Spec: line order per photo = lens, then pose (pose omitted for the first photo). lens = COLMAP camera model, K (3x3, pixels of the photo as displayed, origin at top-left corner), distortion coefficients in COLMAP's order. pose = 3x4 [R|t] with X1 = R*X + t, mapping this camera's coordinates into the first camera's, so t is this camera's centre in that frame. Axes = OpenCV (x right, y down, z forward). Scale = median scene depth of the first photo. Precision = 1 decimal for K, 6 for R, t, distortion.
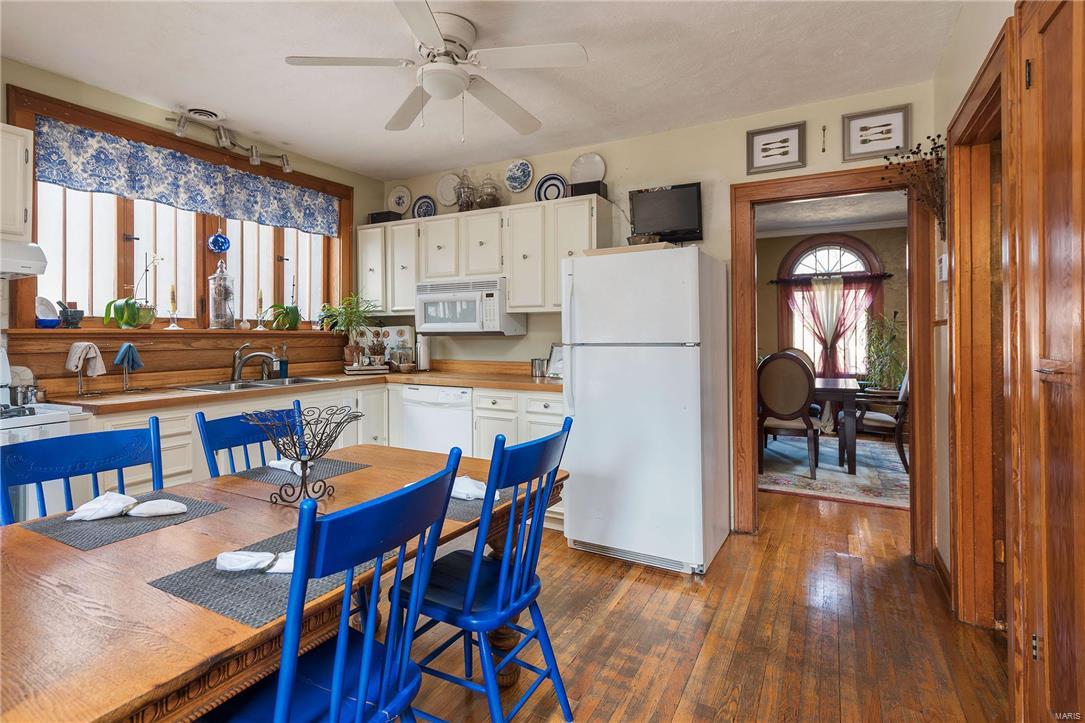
lens RADIAL K [[505.4, 0, 543.9], [0, 505.4, 327.3], [0, 0, 1]] dist [0.000756, 0.000126]
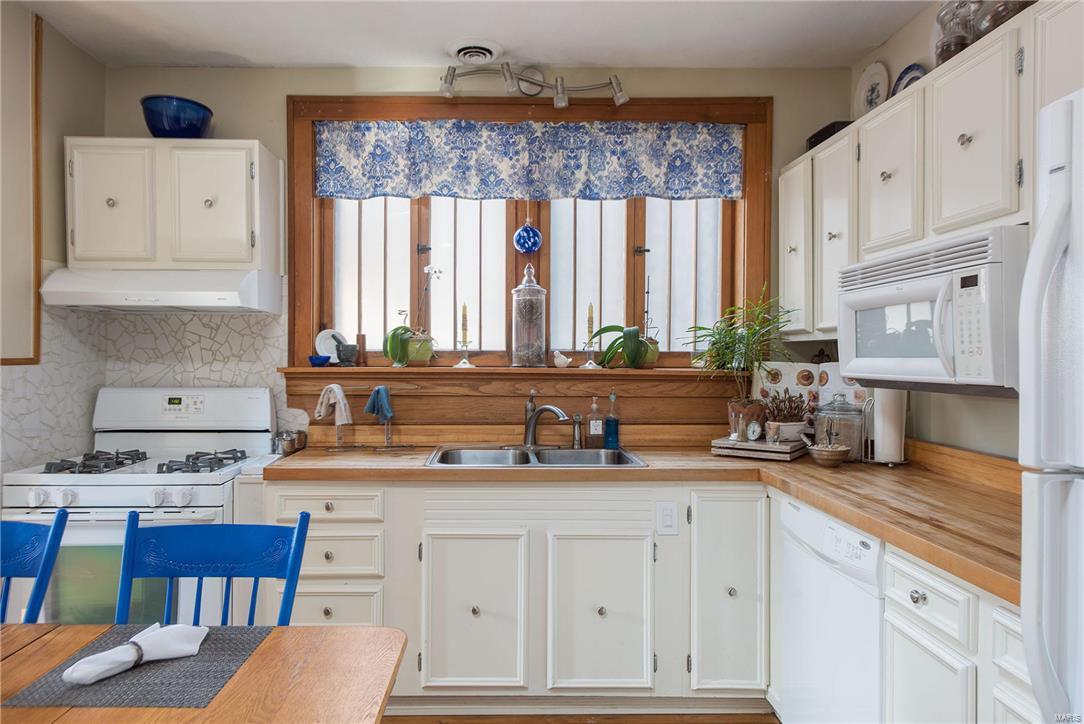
lens RADIAL K [[724.3, 0, 502.5], [0, 724.3, 352.6], [0, 0, 1]] dist [0.011052, -0.000327]
pose [[0.493882, -0.000401, -0.869529, 0.181613], [0.003214, 0.999994, 0.001364, -0.016336], [0.869523, -0.003468, 0.493880, 0.490115]]
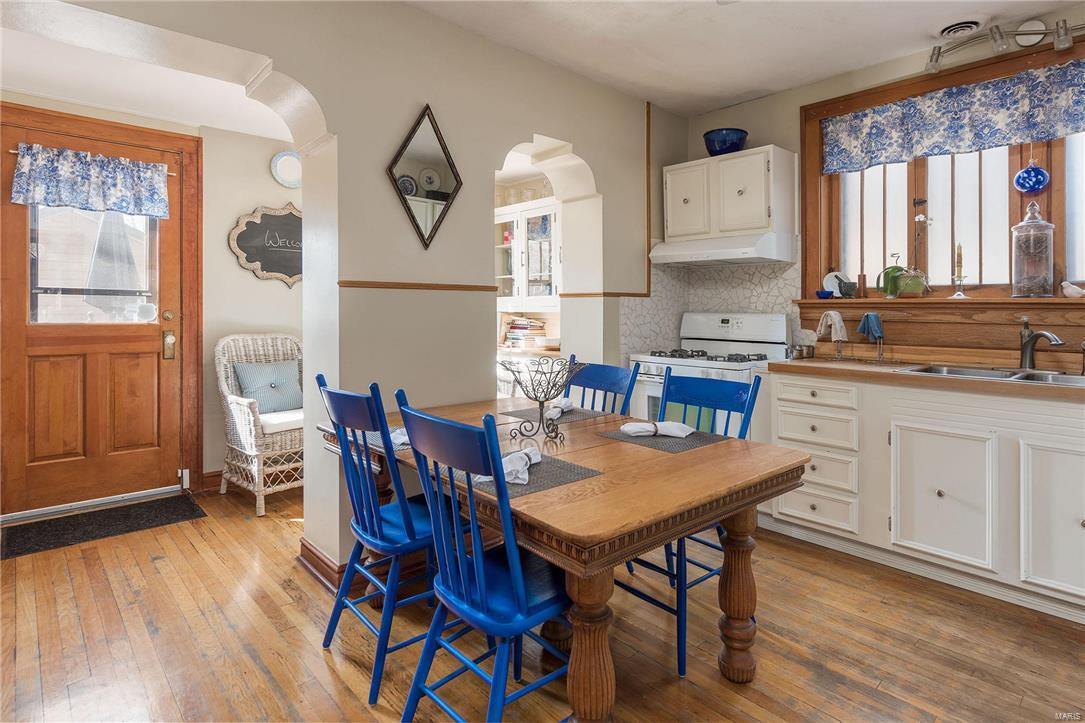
lens RADIAL K [[567.9, 0, 541.9], [0, 567.9, 304.3], [0, 0, 1]] dist [0.002020, 0.000425]
pose [[-0.313468, -0.005336, -0.949584, 0.351397], [0.006246, 0.999951, -0.007680, 0.015280], [0.949578, -0.008339, -0.313419, 0.584724]]
